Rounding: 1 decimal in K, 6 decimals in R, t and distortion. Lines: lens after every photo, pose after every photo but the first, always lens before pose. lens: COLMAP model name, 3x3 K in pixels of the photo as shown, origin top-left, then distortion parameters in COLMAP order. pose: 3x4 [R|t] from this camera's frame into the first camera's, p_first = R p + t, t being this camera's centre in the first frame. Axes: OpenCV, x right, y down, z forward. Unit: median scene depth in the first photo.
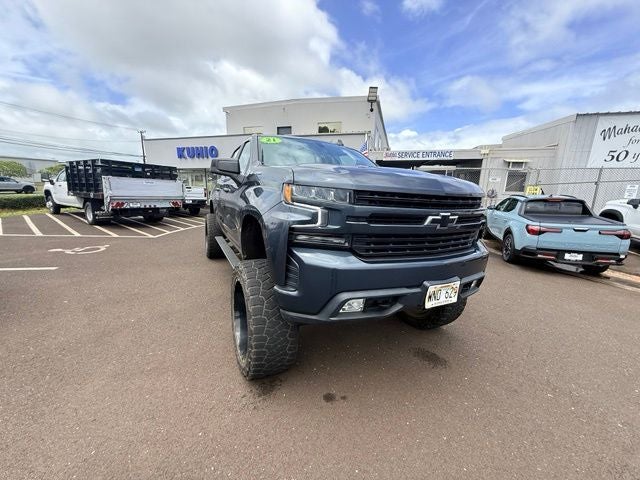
lens RADIAL K [[258.5, 0, 317.3], [0, 258.5, 237.9], [0, 0, 1]] dist [-0.000194, 0.000196]
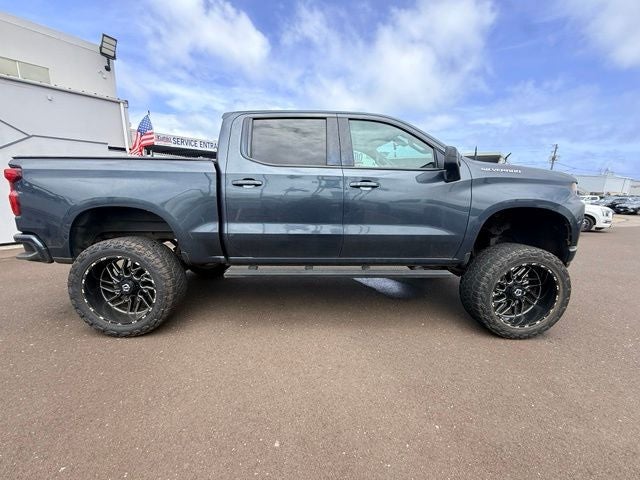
lens RADIAL K [[258.5, 0, 317.3], [0, 258.5, 237.9], [0, 0, 1]] dist [-0.000194, 0.000196]
pose [[0.407336, -0.192723, 0.892712, -1.599534], [0.160812, 0.977344, 0.137617, -0.261796], [-0.899009, 0.087502, 0.429099, 1.259301]]
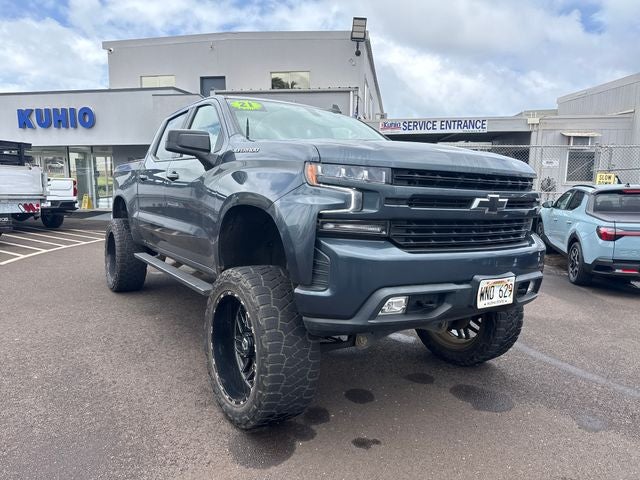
lens RADIAL K [[455.7, 0, 316.8], [0, 455.7, 239.8], [0, 0, 1]] dist [0.105289, -0.164899]
pose [[0.992018, -0.025027, 0.123588, -0.201315], [0.032940, 0.997507, -0.062408, 0.094101], [-0.121718, 0.065980, 0.990369, -0.310978]]
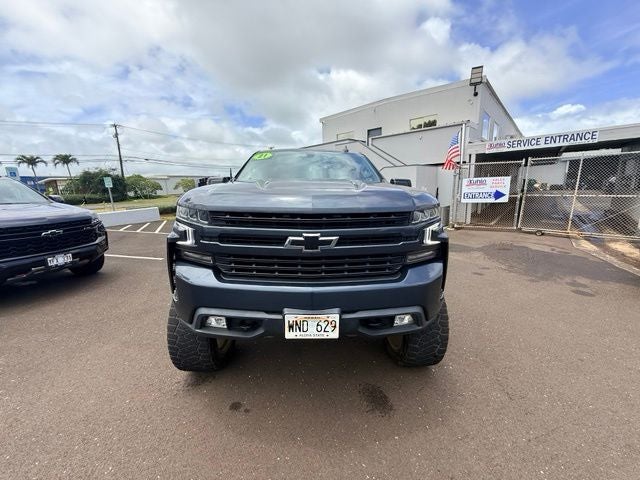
lens RADIAL K [[258.5, 0, 317.3], [0, 258.5, 237.9], [0, 0, 1]] dist [-0.000194, 0.000196]
pose [[0.906518, 0.035203, -0.420697, 0.654456], [-0.037586, 0.999290, 0.002628, -0.063080], [0.420490, 0.013430, 0.907198, 0.161798]]
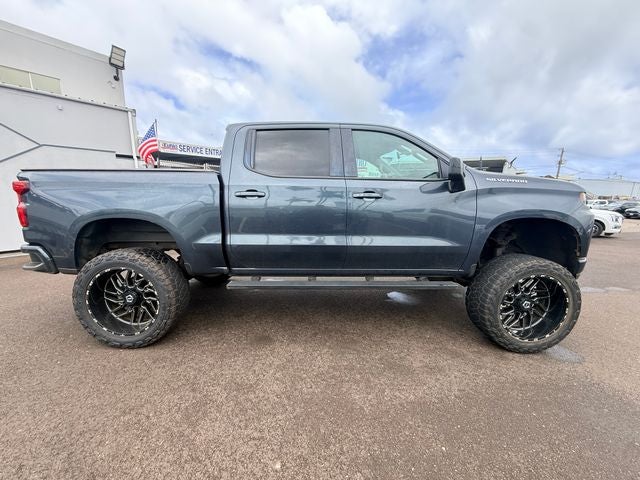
lens RADIAL K [[258.5, 0, 317.3], [0, 258.5, 237.9], [0, 0, 1]] dist [-0.000194, 0.000196]
pose [[0.421875, -0.176793, 0.889250, -1.590788], [0.164037, 0.979501, 0.116914, -0.277140], [-0.891692, 0.096546, 0.442227, 1.257079]]
